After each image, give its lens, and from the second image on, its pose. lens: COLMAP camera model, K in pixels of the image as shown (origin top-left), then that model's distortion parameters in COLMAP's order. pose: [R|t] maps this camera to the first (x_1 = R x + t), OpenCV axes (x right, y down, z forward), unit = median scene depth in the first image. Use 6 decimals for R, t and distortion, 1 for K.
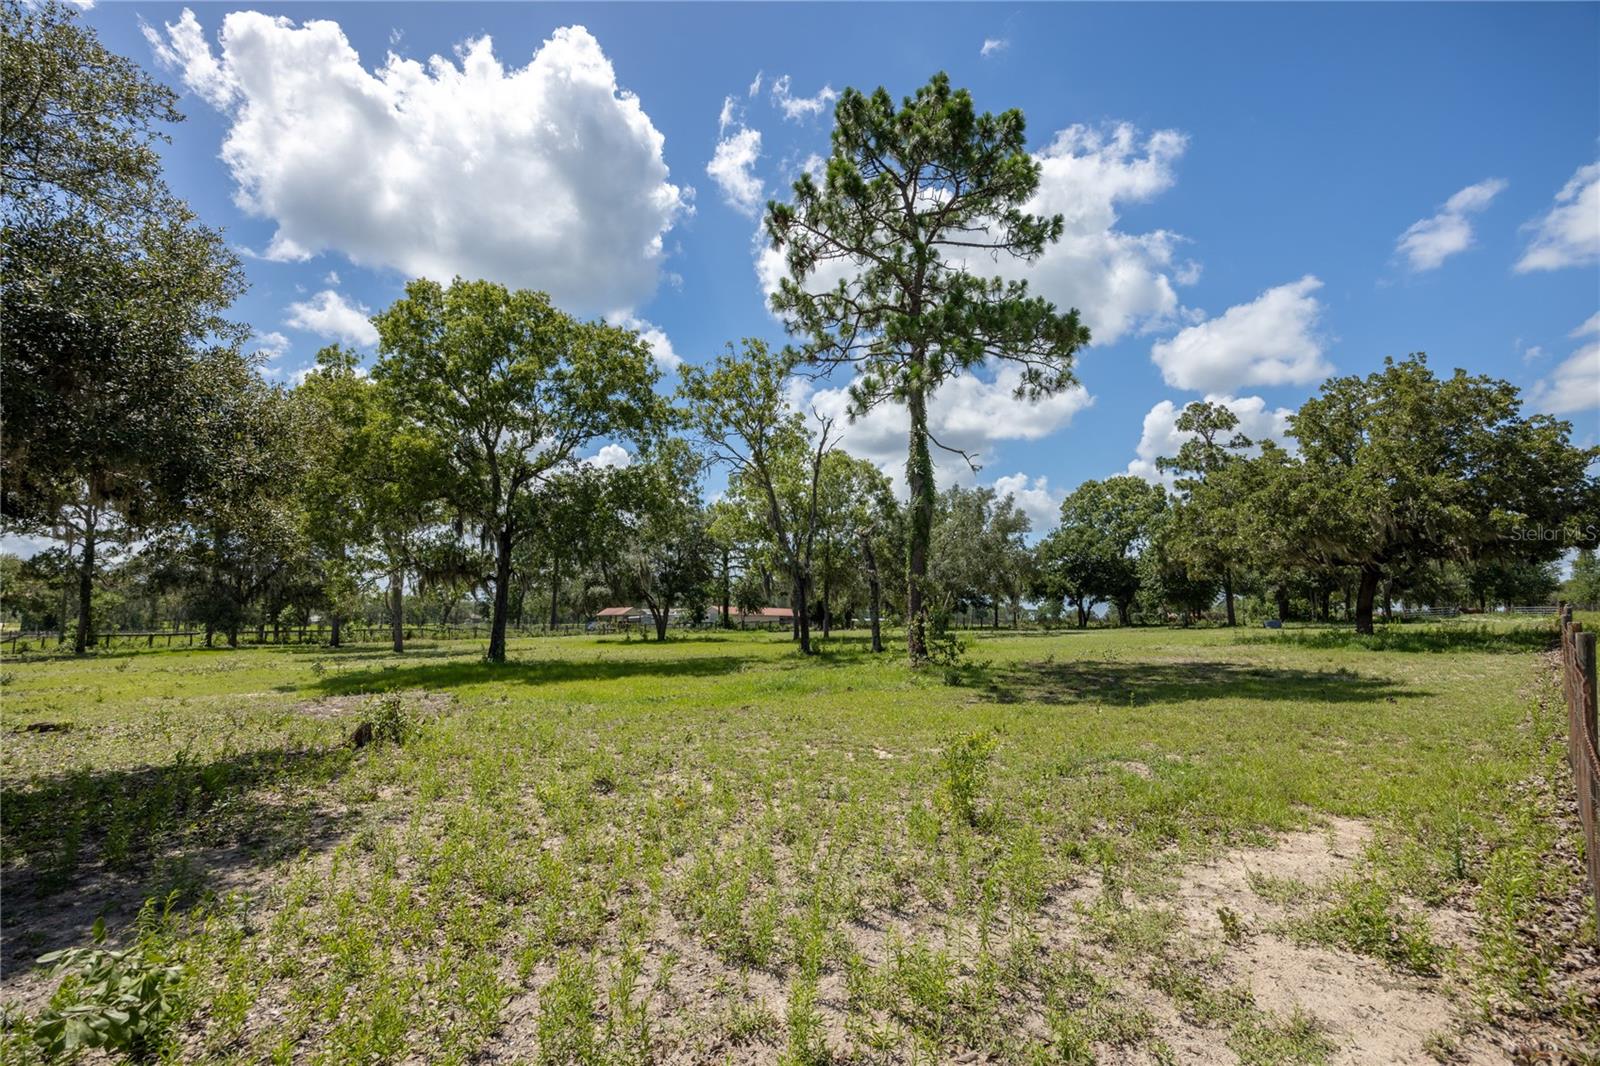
lens RADIAL K [[744.1, 0, 800.0], [0, 744.1, 533.0], [0, 0, 1]] dist [-0.001202, -0.000195]
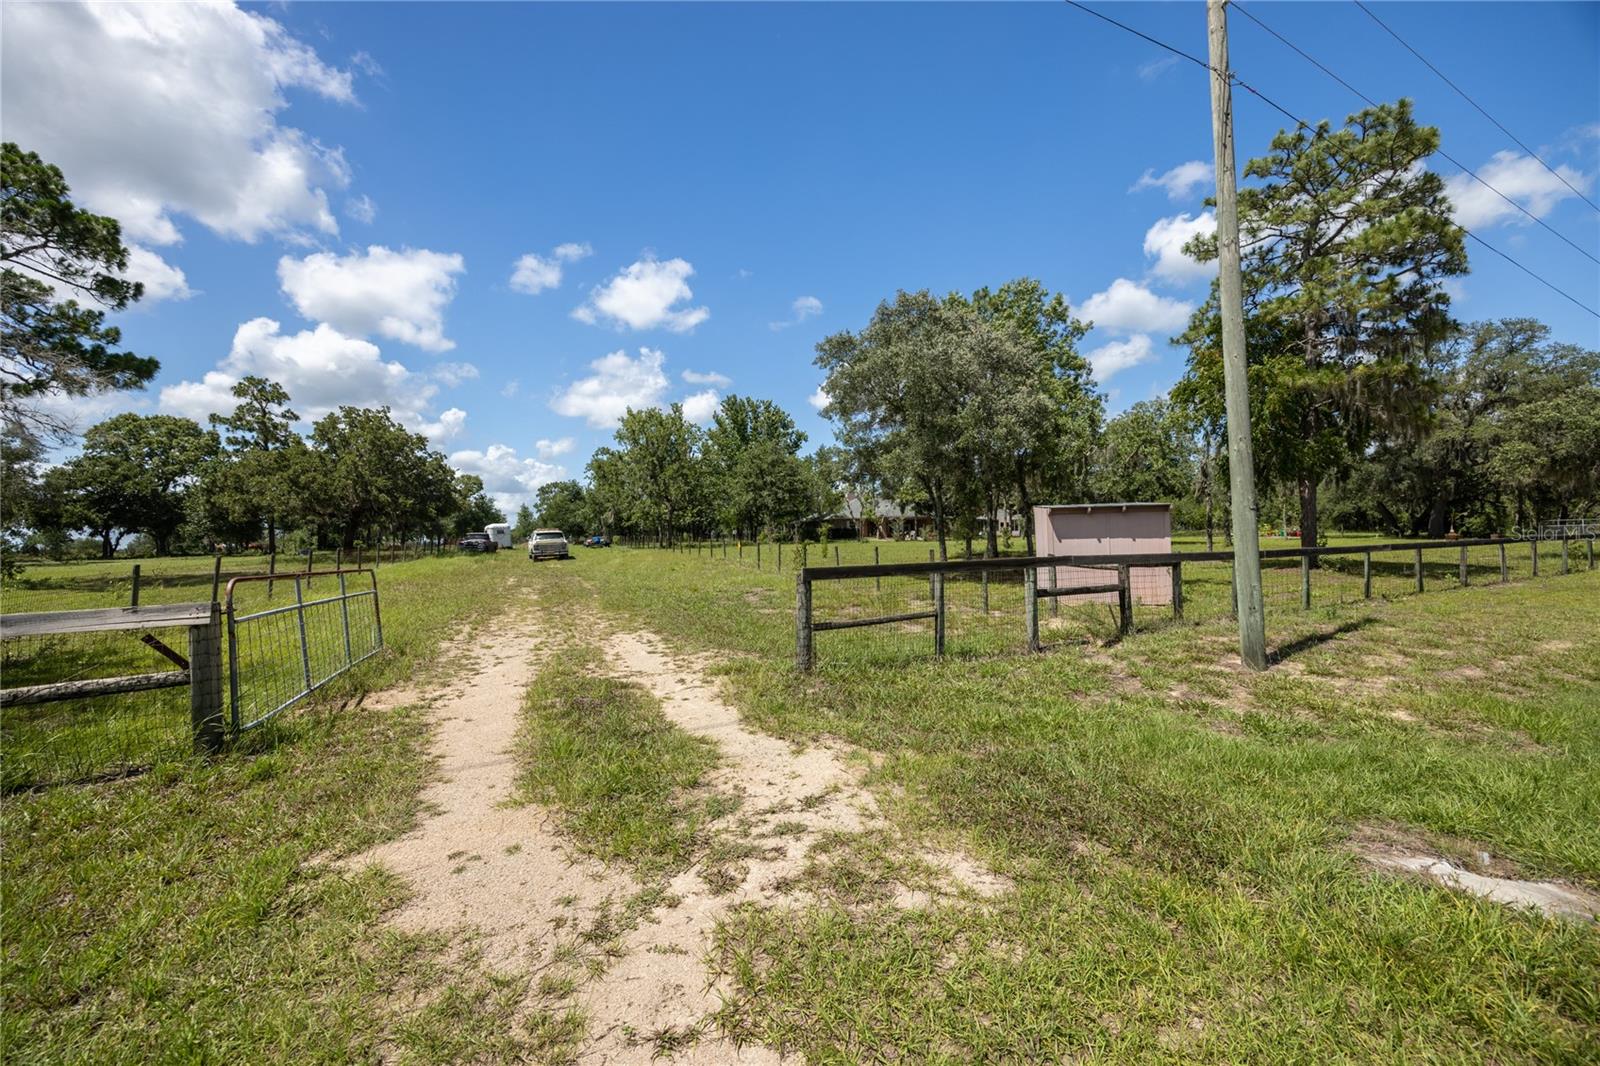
lens RADIAL K [[641.5, 0, 800.0], [0, 641.5, 533.0], [0, 0, 1]] dist [0.000804, -0.000390]
pose [[0.366278, 0.011617, 0.930433, -0.124742], [-0.097096, 0.994941, 0.025801, -0.029917], [-0.925426, -0.099791, 0.365552, -0.259390]]
